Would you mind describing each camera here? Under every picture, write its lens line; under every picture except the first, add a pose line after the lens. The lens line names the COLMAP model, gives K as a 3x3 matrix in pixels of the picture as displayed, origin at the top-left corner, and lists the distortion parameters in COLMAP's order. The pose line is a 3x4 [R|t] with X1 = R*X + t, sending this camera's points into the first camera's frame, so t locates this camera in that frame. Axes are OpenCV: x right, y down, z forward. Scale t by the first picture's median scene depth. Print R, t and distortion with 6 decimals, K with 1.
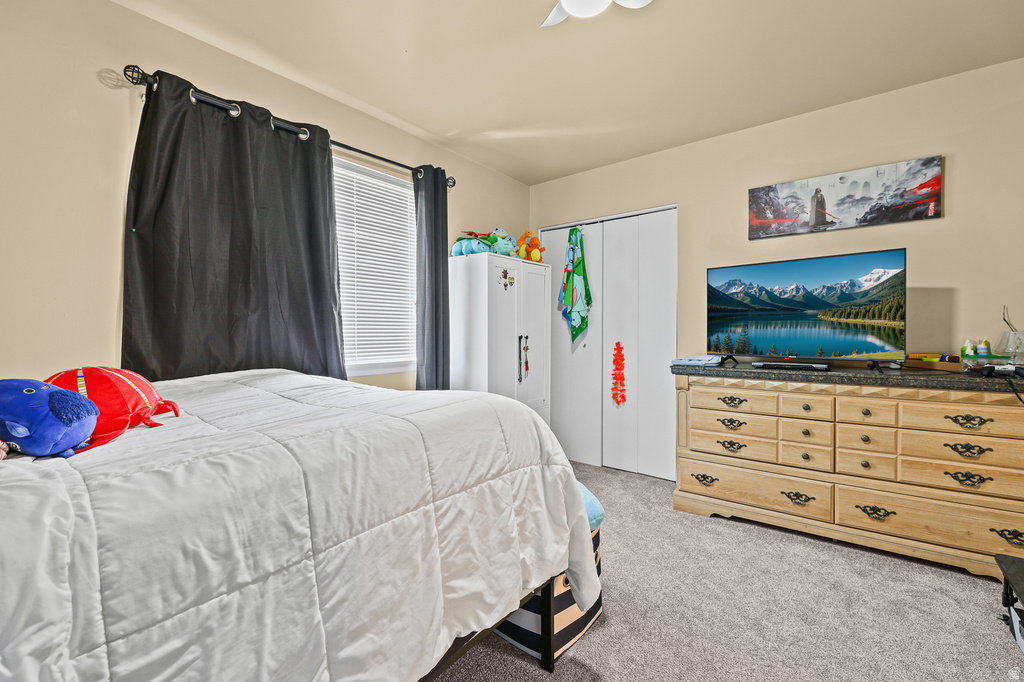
lens RADIAL K [[410.5, 0, 512.0], [0, 410.5, 341.0], [0, 0, 1]] dist [0.000430, 0.000003]
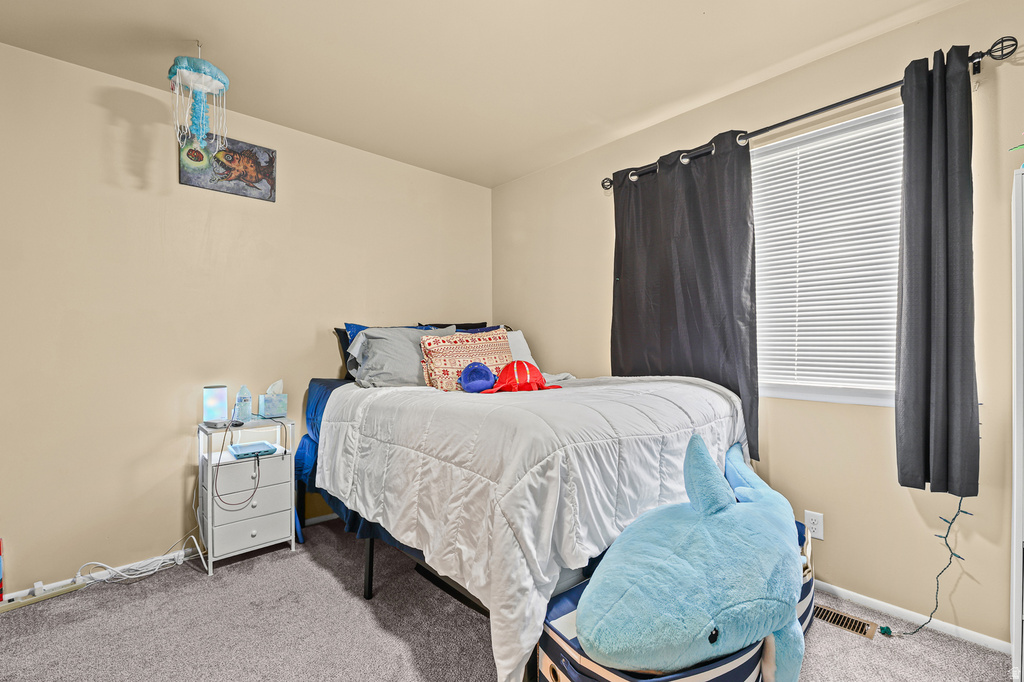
lens RADIAL K [[424.6, 0, 512.0], [0, 424.6, 341.0], [0, 0, 1]] dist [0.000703, -0.003542]
pose [[-0.111986, -0.000294, -0.993710, 0.756866], [-0.020133, 0.999795, 0.001973, -0.029066], [0.993506, 0.020227, -0.111969, 0.814468]]
